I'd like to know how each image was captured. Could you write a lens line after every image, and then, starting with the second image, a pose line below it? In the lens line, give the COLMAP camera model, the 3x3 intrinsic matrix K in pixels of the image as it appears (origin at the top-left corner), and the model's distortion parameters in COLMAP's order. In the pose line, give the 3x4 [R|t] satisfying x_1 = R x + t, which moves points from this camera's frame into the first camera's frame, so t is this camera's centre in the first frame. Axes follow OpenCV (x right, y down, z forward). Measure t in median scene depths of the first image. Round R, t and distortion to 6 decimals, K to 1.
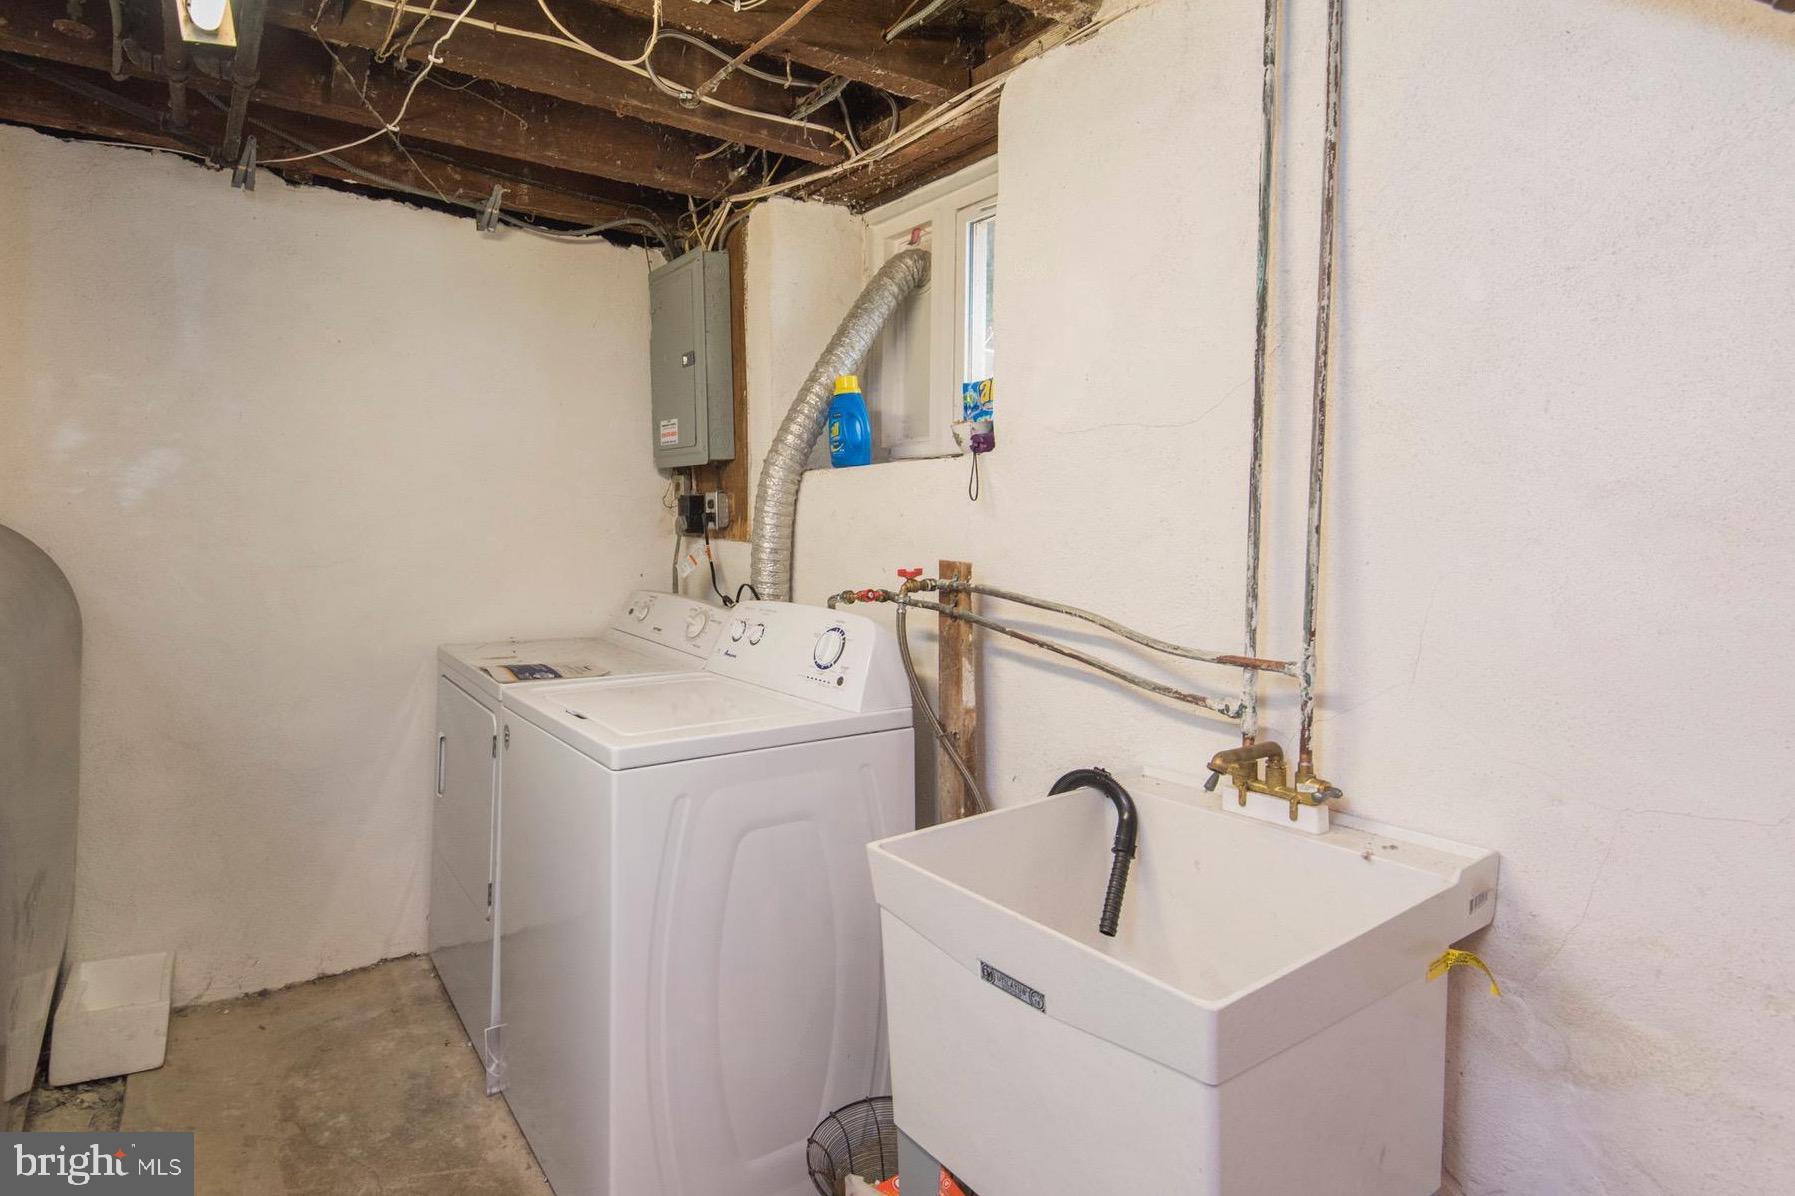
lens RADIAL K [[1118.1, 0, 894.9], [0, 1118.1, 508.0], [0, 0, 1]] dist [0.065278, -0.028724]
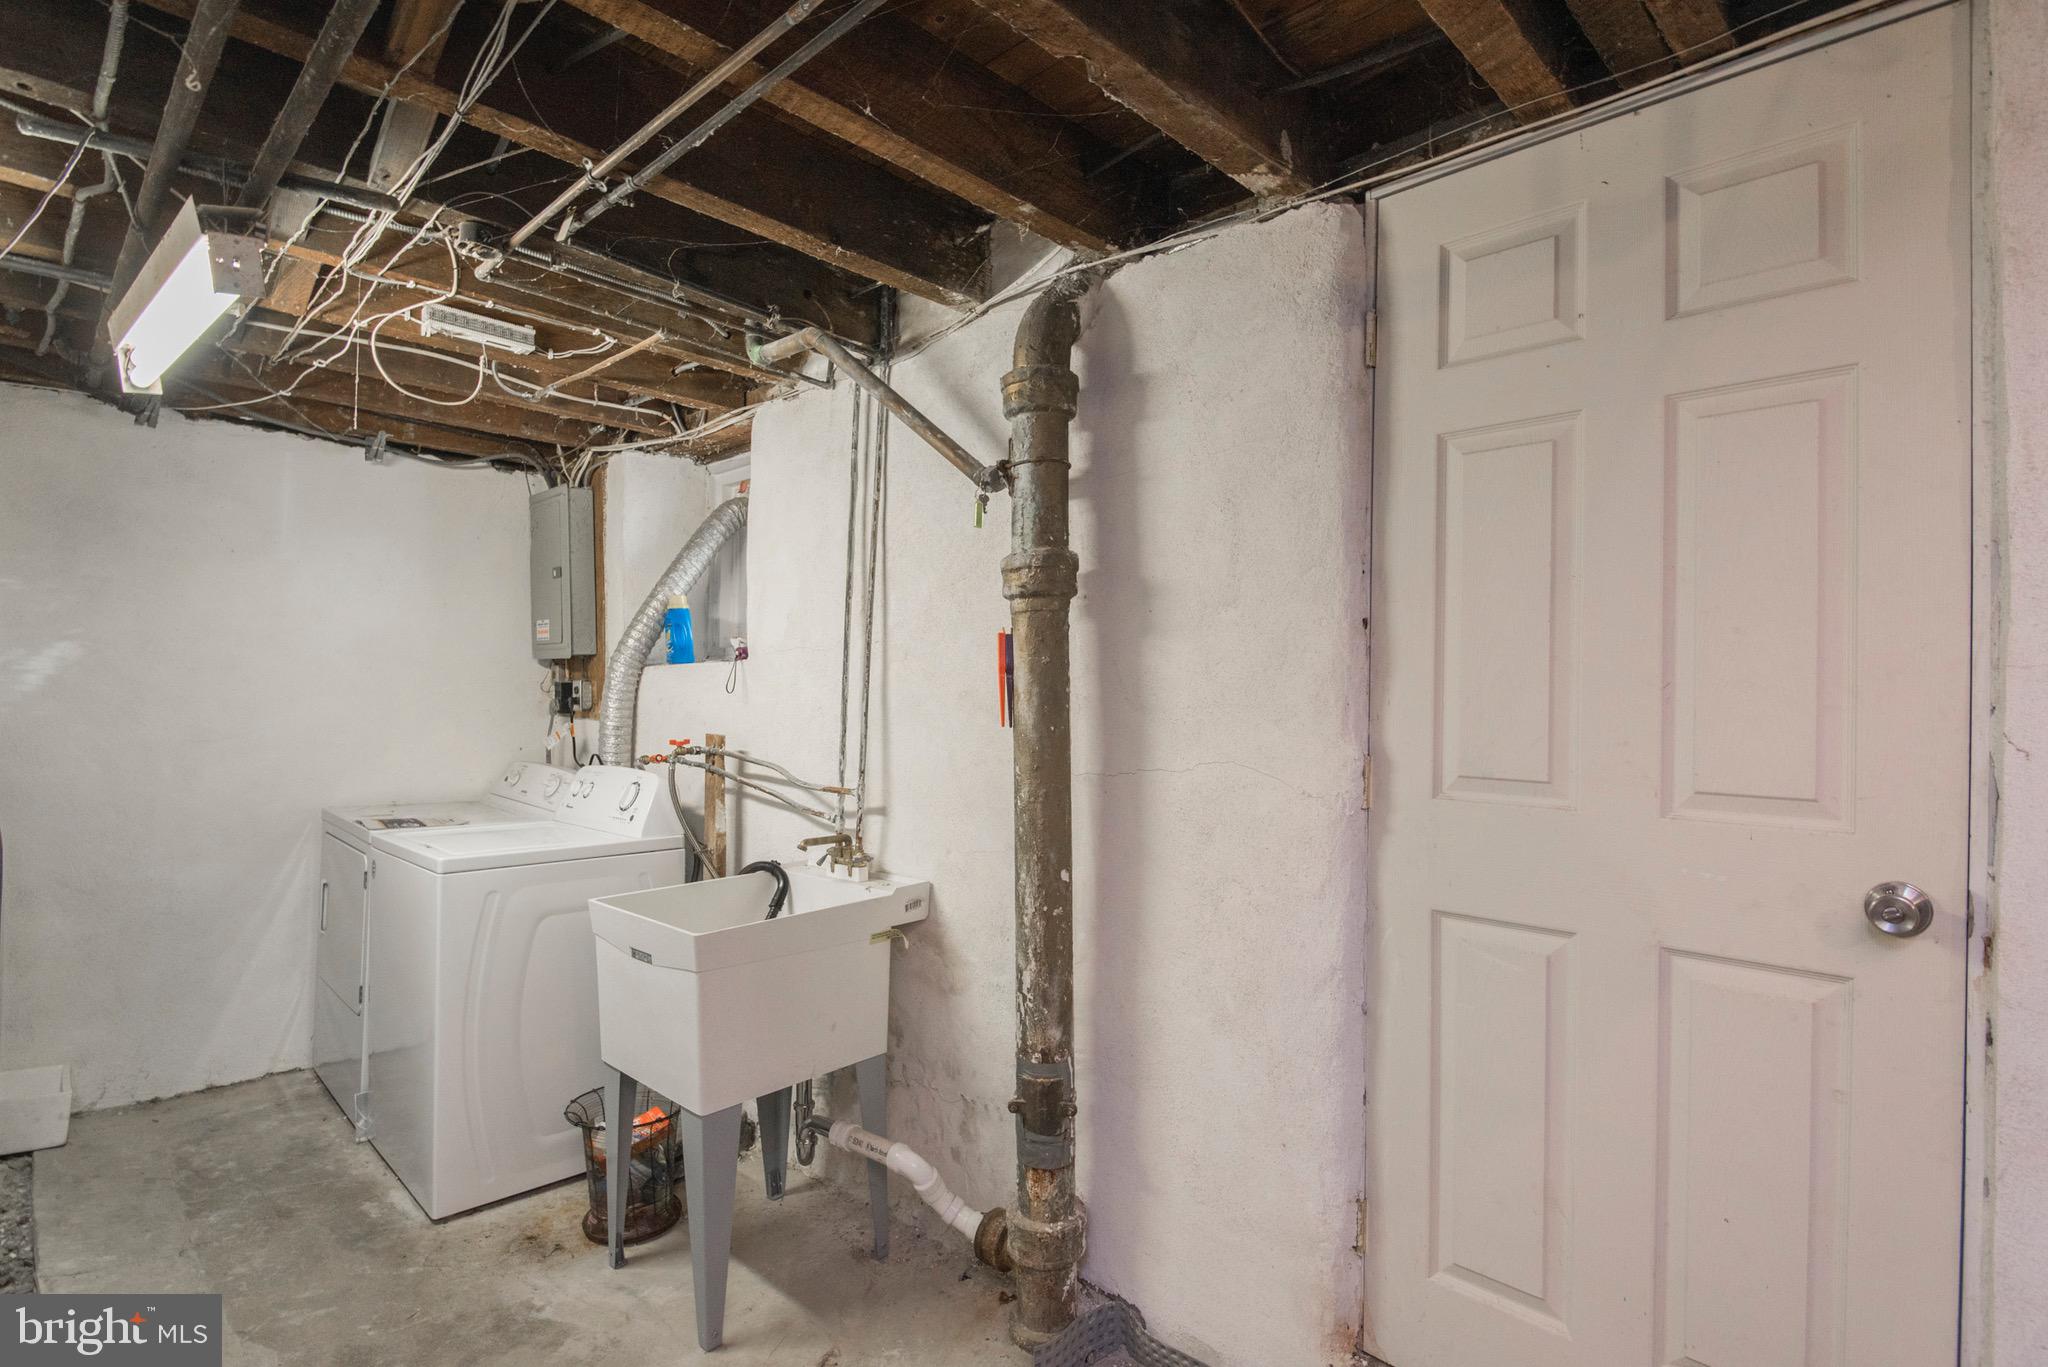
lens RADIAL K [[980.1, 0, 1024.0], [0, 980.1, 683.5], [0, 0, 1]] dist [0.039621, -0.023013]
pose [[0.976241, 0.010155, 0.216449, 0.104585], [-0.008399, 0.999924, -0.009030, -0.006717], [-0.216524, 0.006998, 0.976252, -0.215698]]
